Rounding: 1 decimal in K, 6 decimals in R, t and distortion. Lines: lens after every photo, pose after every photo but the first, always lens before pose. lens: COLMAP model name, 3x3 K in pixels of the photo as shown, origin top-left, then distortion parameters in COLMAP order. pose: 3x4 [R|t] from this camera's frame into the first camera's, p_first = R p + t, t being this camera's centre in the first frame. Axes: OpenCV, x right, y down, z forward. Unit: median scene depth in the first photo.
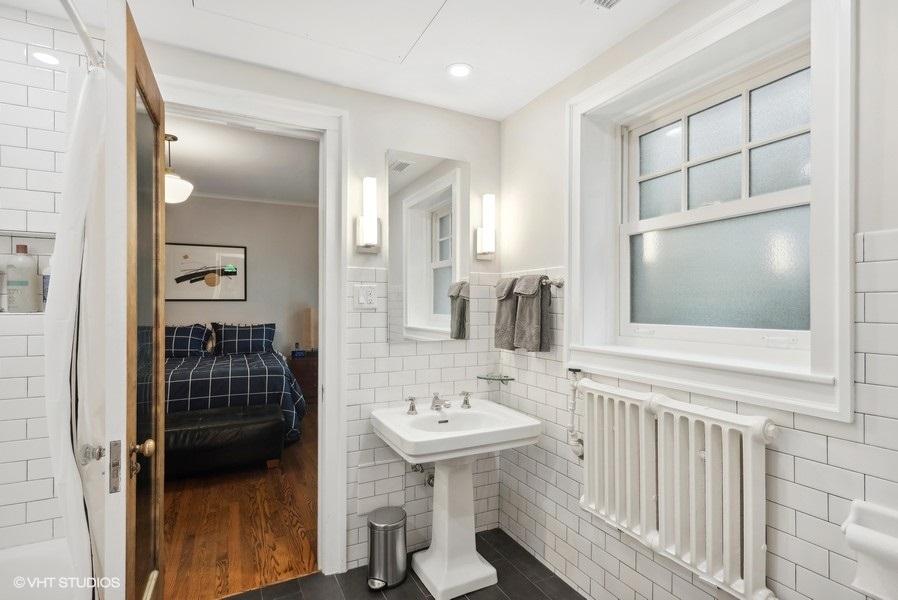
lens RADIAL K [[430.0, 0, 441.5], [0, 430.0, 300.8], [0, 0, 1]] dist [0.013524, 0.000039]
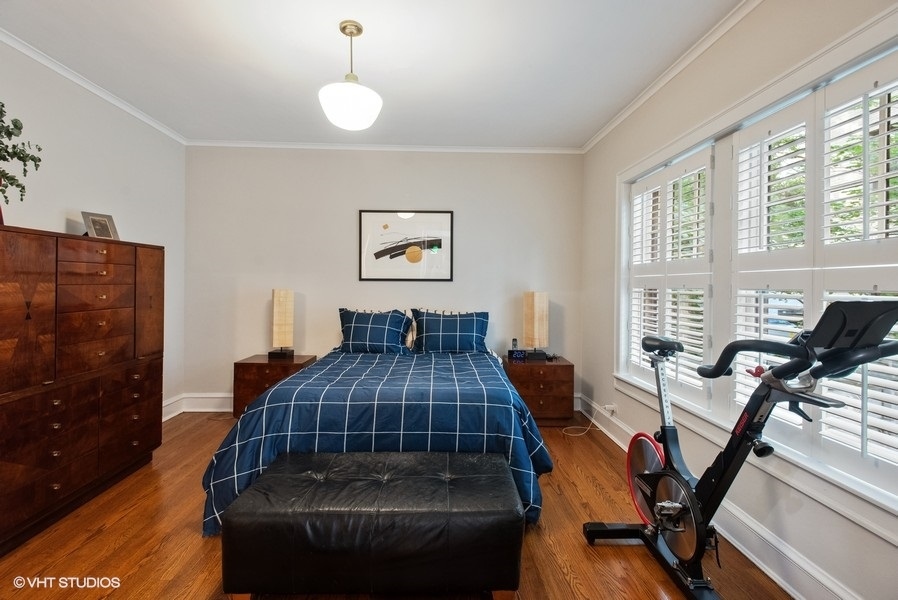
lens RADIAL K [[430.0, 0, 449.1], [0, 430.0, 292.7], [0, 0, 1]] dist [0.013524, 0.000039]
pose [[0.911120, 0.018535, -0.411724, -0.154578], [-0.007940, 0.999592, 0.027428, -0.000133], [0.412065, -0.021721, 0.910896, 0.325121]]
